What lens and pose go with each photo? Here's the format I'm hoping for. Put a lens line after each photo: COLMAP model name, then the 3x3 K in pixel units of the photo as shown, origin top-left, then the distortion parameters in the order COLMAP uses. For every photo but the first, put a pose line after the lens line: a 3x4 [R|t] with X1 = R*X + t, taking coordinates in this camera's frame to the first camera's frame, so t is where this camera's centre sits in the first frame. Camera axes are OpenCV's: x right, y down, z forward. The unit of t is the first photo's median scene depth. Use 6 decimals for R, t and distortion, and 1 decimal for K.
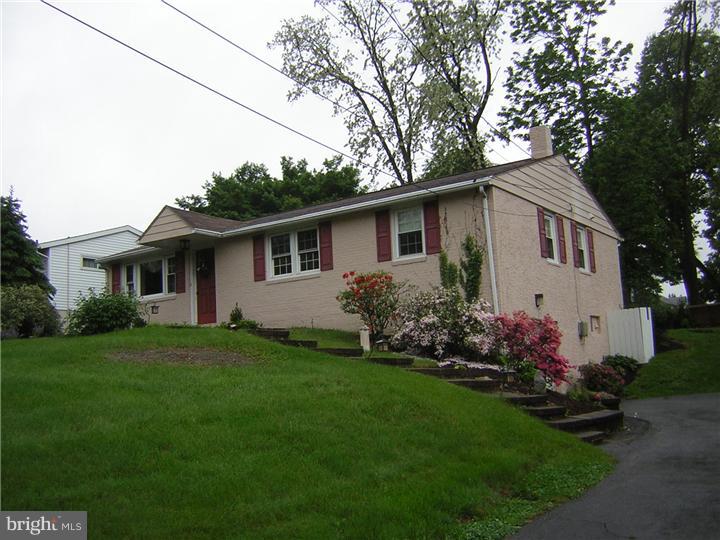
lens RADIAL K [[809.2, 0, 357.7], [0, 809.2, 274.6], [0, 0, 1]] dist [-0.113239, 0.032405]
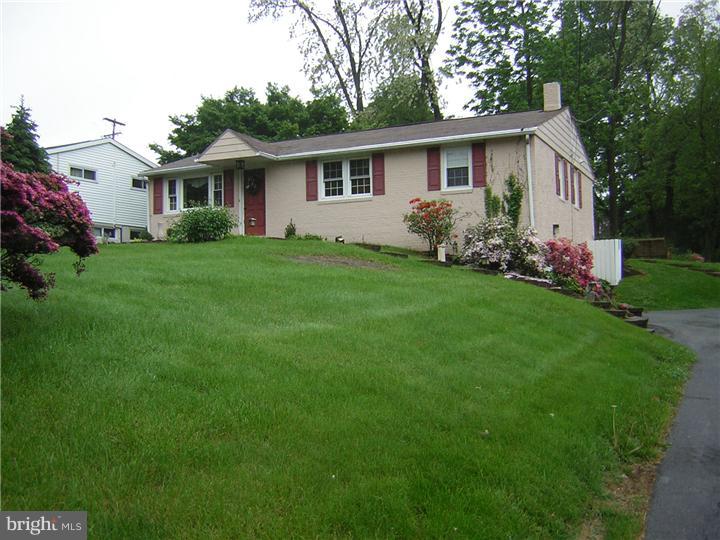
lens RADIAL K [[809.2, 0, 357.7], [0, 809.2, 274.6], [0, 0, 1]] dist [-0.113239, 0.032405]
pose [[0.987947, 0.037807, 0.150101, -0.208775], [-0.052502, 0.994075, 0.095177, -0.000529], [-0.145614, -0.101910, 0.984079, -0.140988]]
